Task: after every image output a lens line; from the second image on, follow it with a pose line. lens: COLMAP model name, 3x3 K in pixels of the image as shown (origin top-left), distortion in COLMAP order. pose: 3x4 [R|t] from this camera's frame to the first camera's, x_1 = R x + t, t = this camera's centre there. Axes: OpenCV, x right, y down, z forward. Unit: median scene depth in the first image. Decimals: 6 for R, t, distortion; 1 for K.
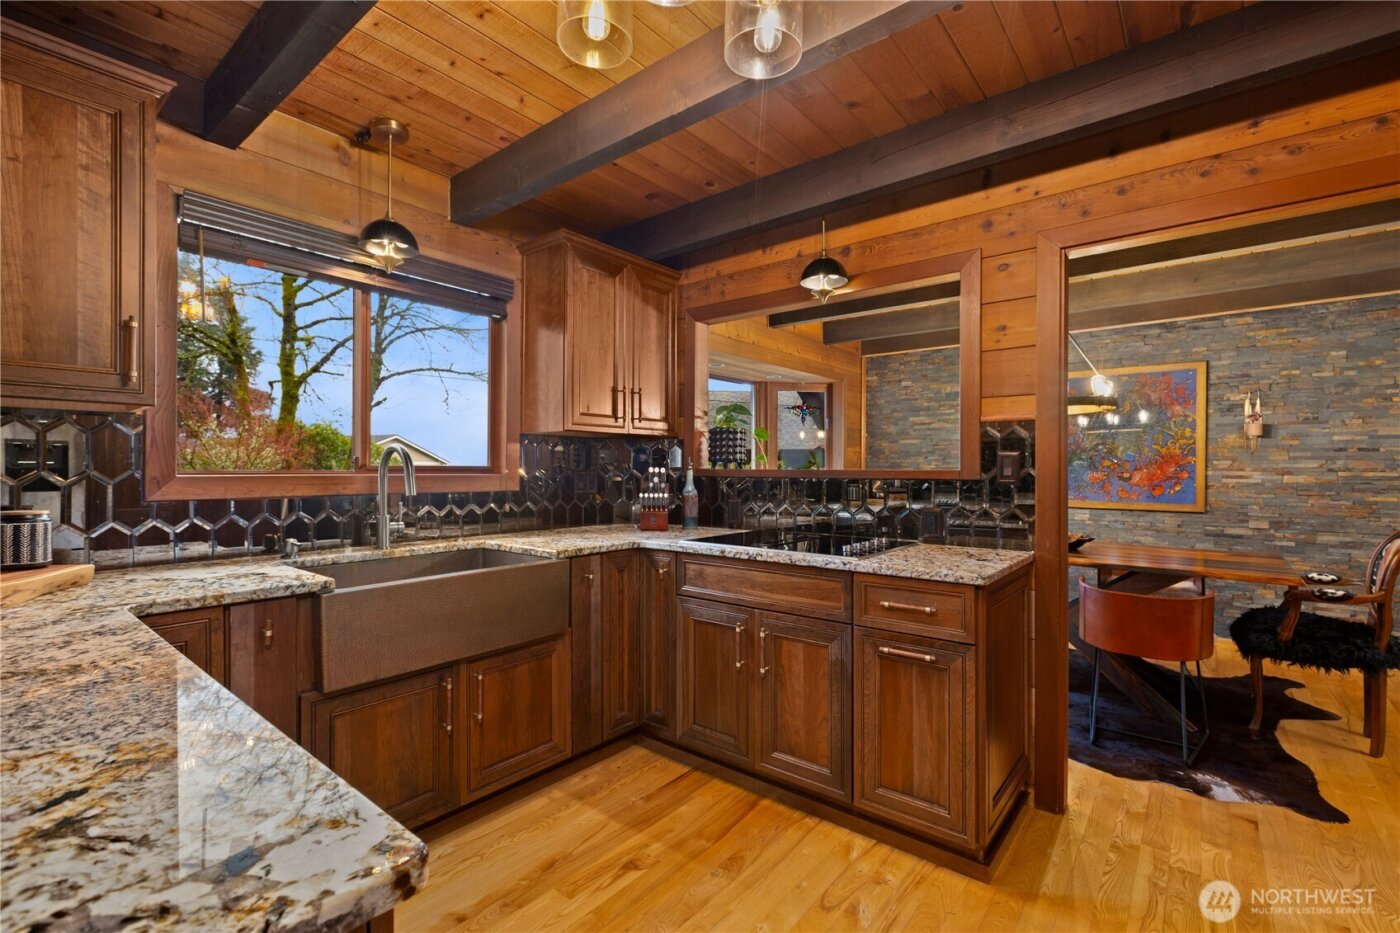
lens RADIAL K [[621.8, 0, 698.4], [0, 621.8, 472.5], [0, 0, 1]] dist [-0.001838, -0.000151]
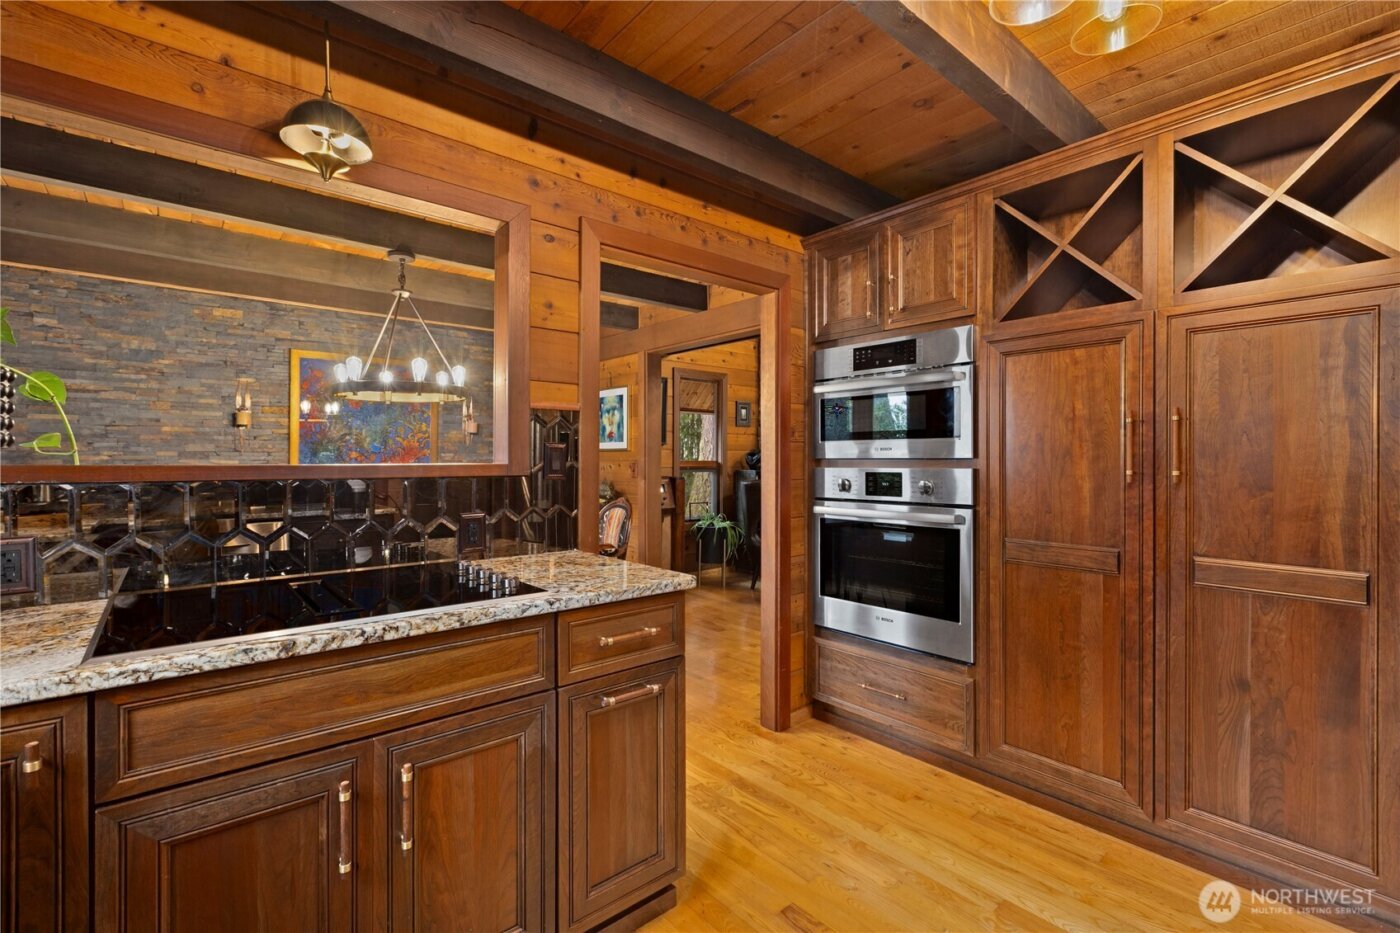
lens RADIAL K [[621.8, 0, 705.7], [0, 621.8, 457.6], [0, 0, 1]] dist [-0.001838, -0.000151]
pose [[0.180999, 0.002971, 0.983479, -0.204851], [0.005570, 0.999976, -0.004046, -0.004759], [-0.983468, 0.006210, 0.180978, 0.356788]]
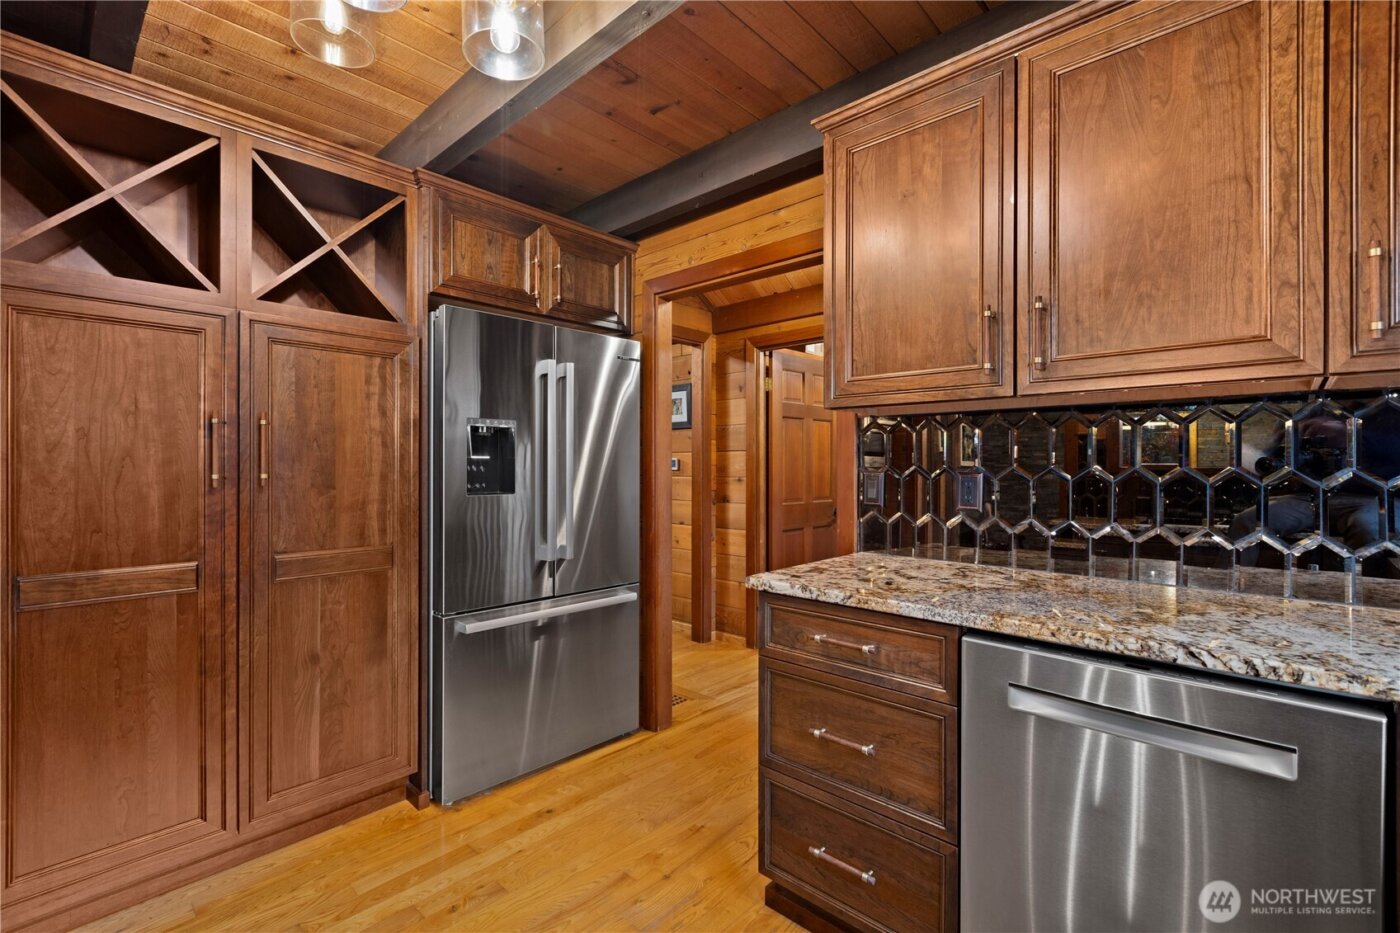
lens RADIAL K [[621.8, 0, 712.3], [0, 621.8, 460.5], [0, 0, 1]] dist [-0.001838, -0.000151]
pose [[-0.998471, 0.000723, 0.055272, -0.055598], [0.000776, 0.999999, 0.000952, -0.005206], [-0.055271, 0.000993, -0.998471, 0.548335]]
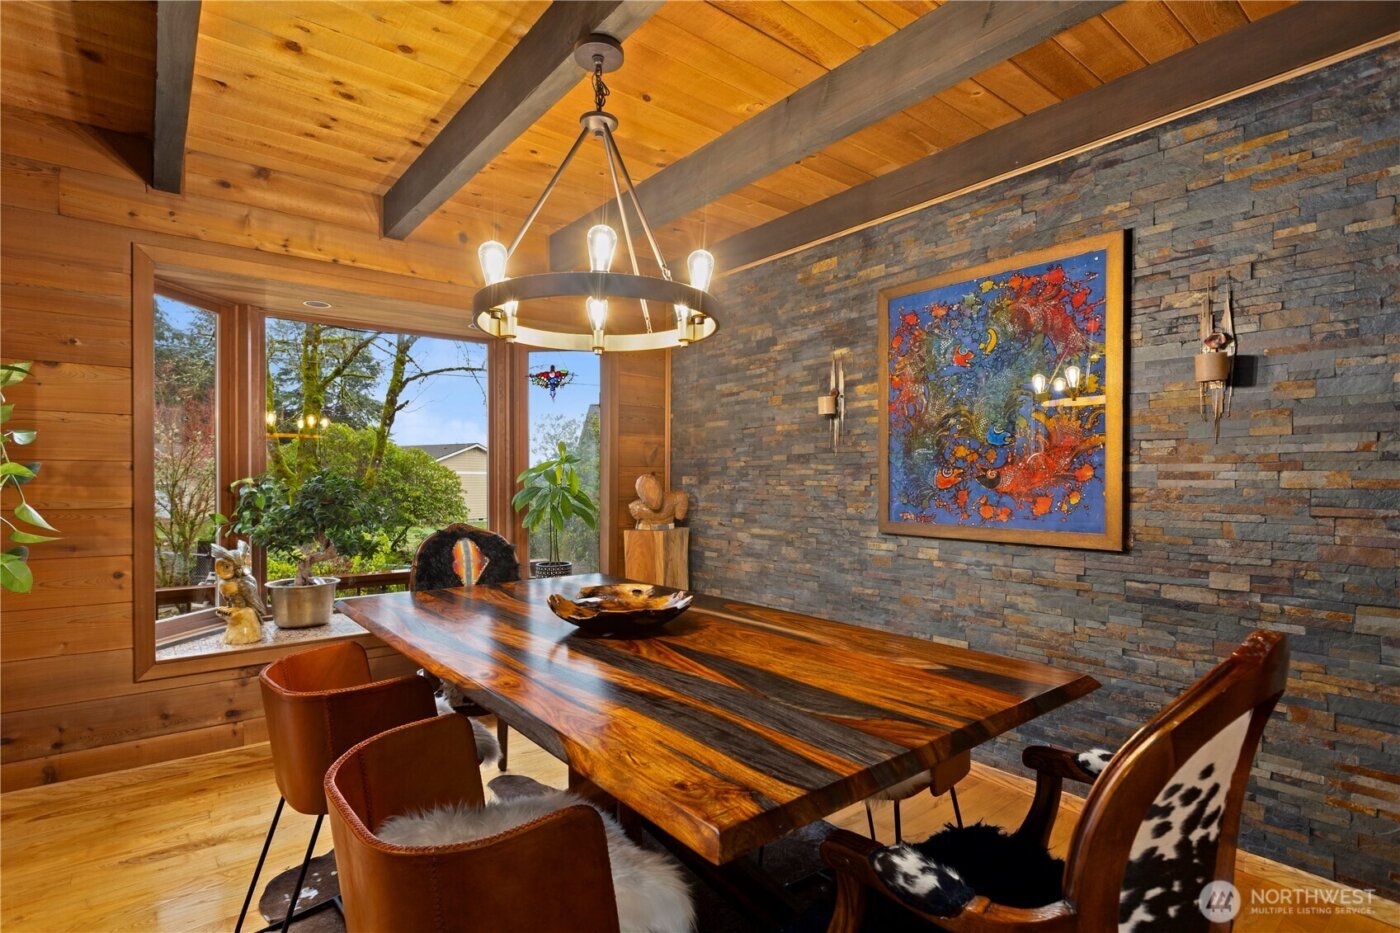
lens RADIAL K [[687.2, 0, 724.7], [0, 687.2, 487.9], [0, 0, 1]] dist [-0.004412, 0.001151]
pose [[0.978647, 0.002058, -0.205540, 0.682639], [-0.001500, 0.999995, 0.002873, 0.016365], [0.205544, -0.002503, 0.978645, 0.466277]]
